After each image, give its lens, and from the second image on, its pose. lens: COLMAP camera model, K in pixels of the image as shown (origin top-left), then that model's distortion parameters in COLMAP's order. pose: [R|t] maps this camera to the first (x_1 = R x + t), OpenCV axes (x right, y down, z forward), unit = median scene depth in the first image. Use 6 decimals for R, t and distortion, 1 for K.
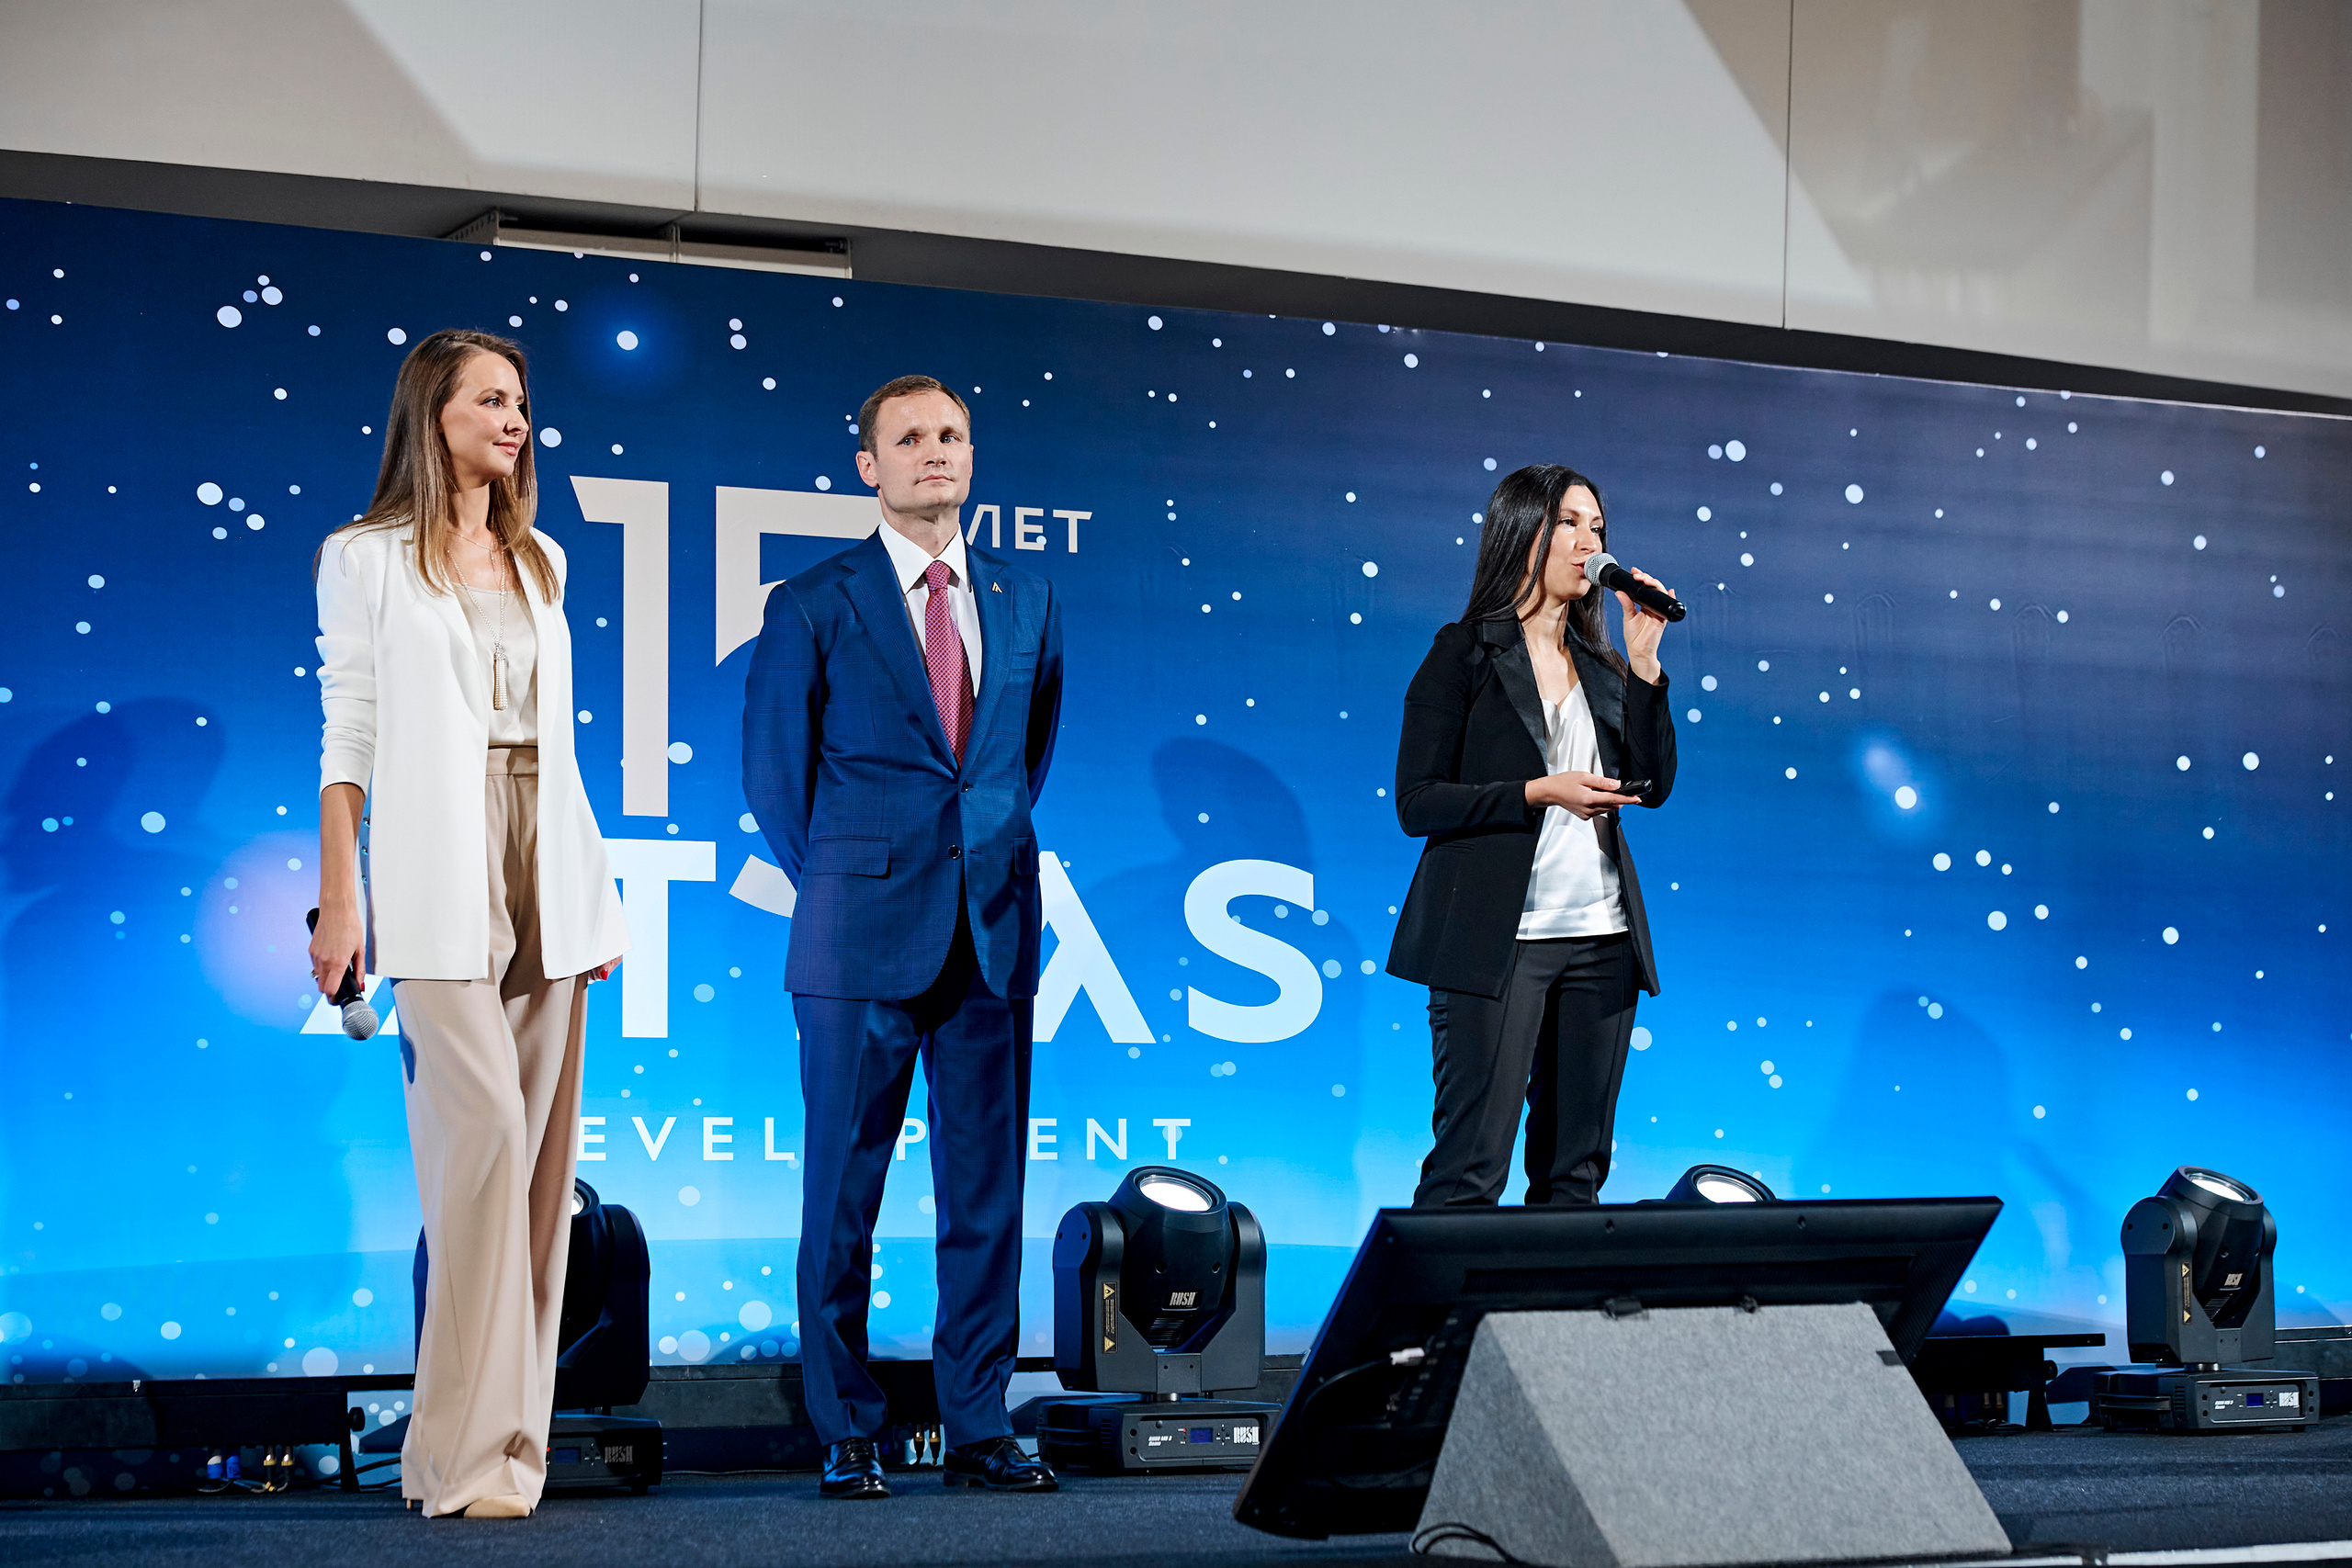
lens RADIAL K [[4787.1, 0, 1164.1], [0, 4787.1, 801.2], [0, 0, 1]] dist [-0.084198, 0.000000]
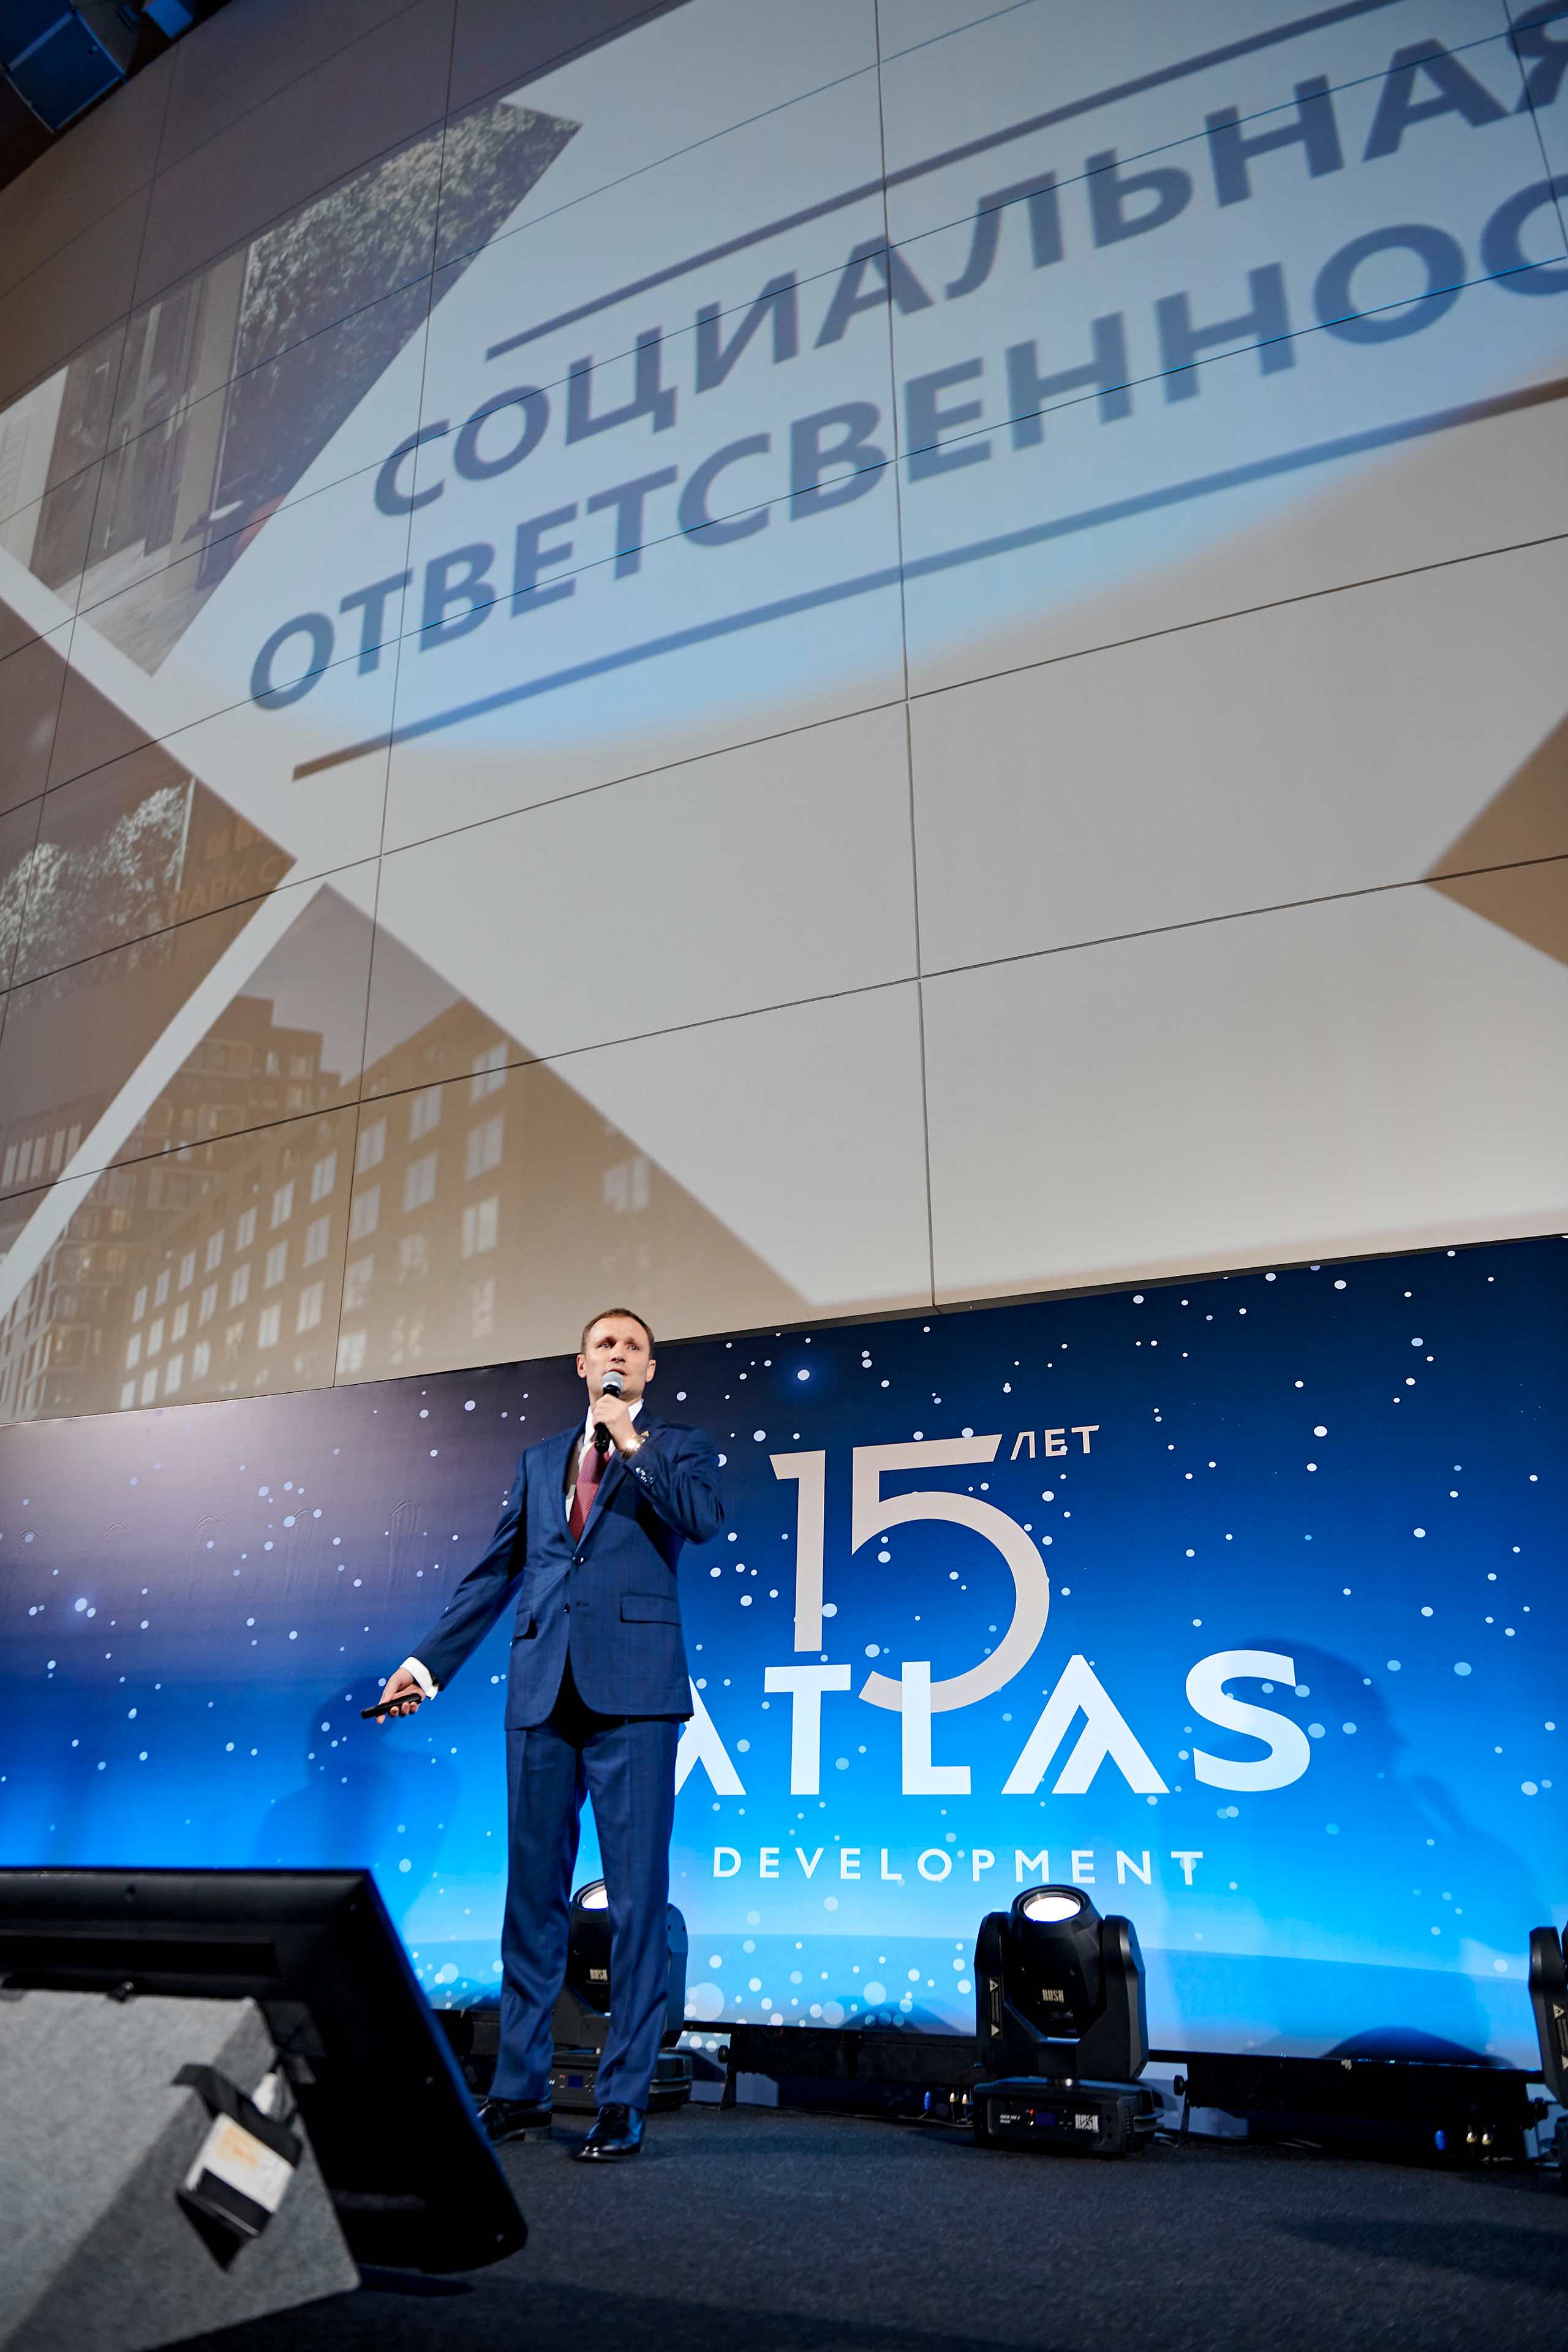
lens RADIAL K [[1617.3, 0, 770.3], [0, 1617.3, 1164.3], [0, 0, 1]] dist [-0.013857, 0.025206]
pose [[0.606122, -0.317830, -0.729109, 0.337785], [0.034914, 0.926438, -0.374825, 0.054870], [0.794605, 0.201733, 0.572632, 0.623017]]
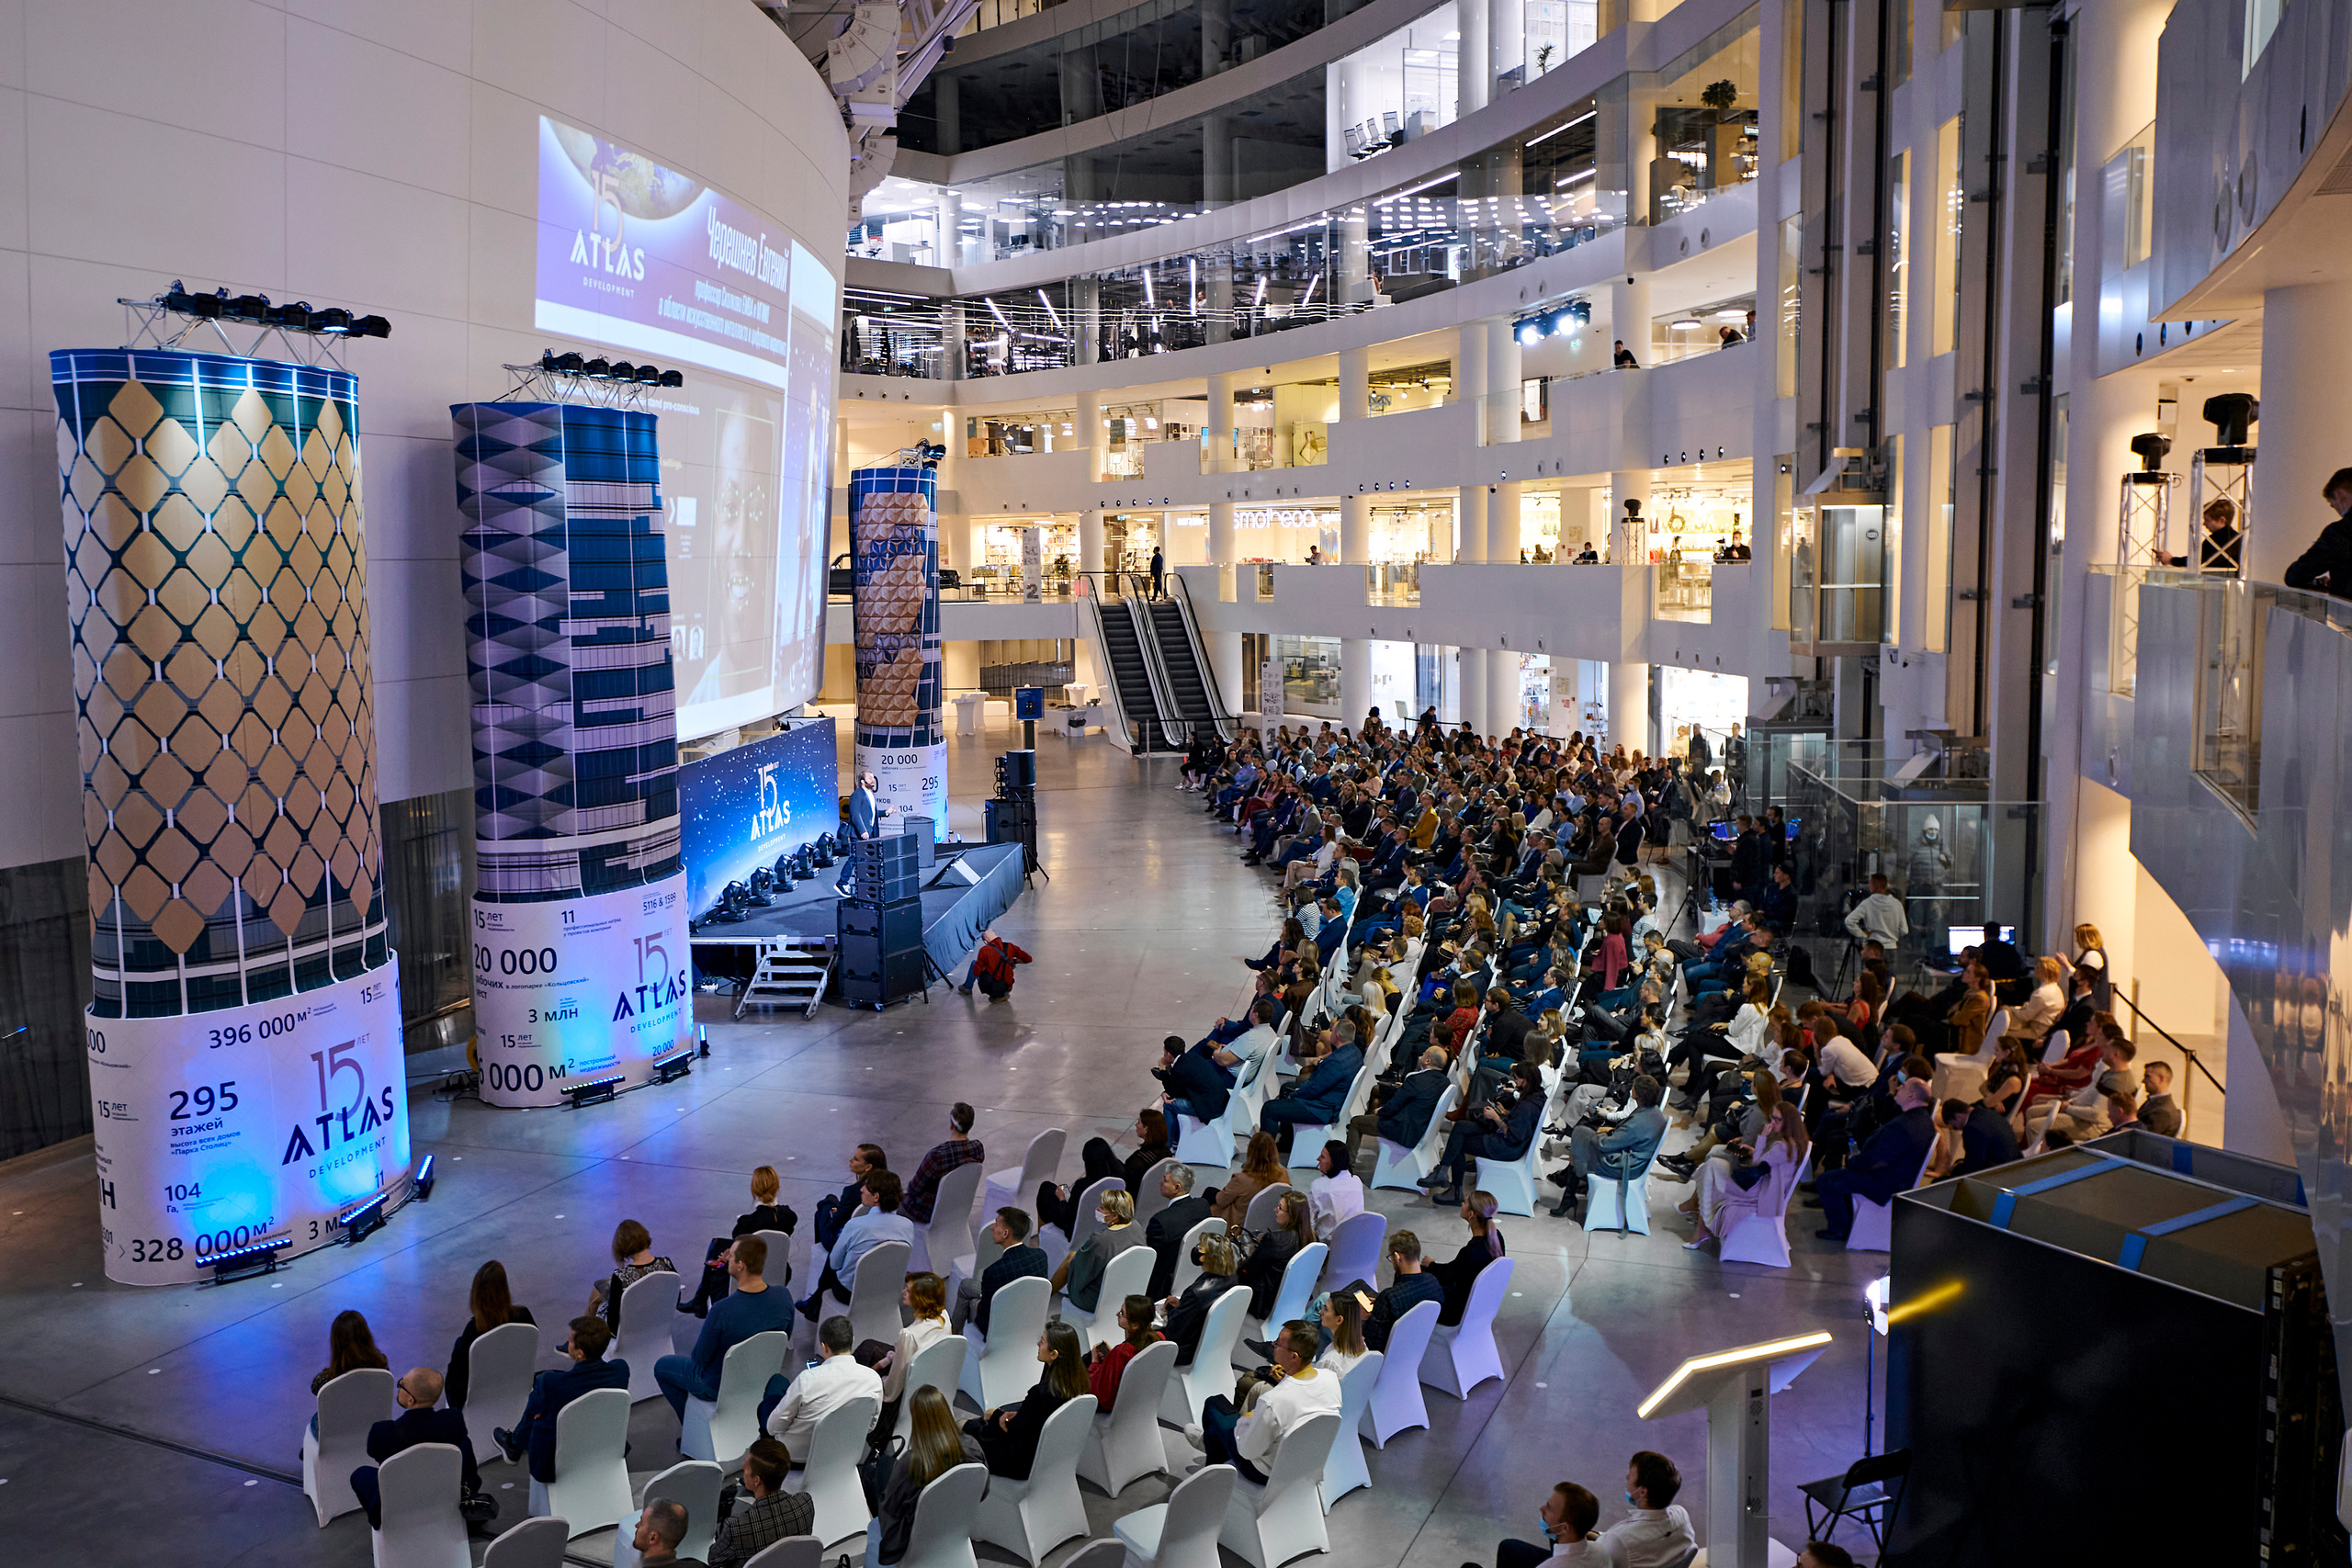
lens RADIAL K [[1958.9, 0, 1179.2], [0, 1958.9, 779.1], [0, 0, 1]] dist [0.007202, 0.001679]
pose [[0.546498, -0.091582, 0.832438, -2.507353], [-0.064766, 0.986404, 0.151039, -0.599780], [-0.834952, -0.136456, 0.533136, -1.398715]]
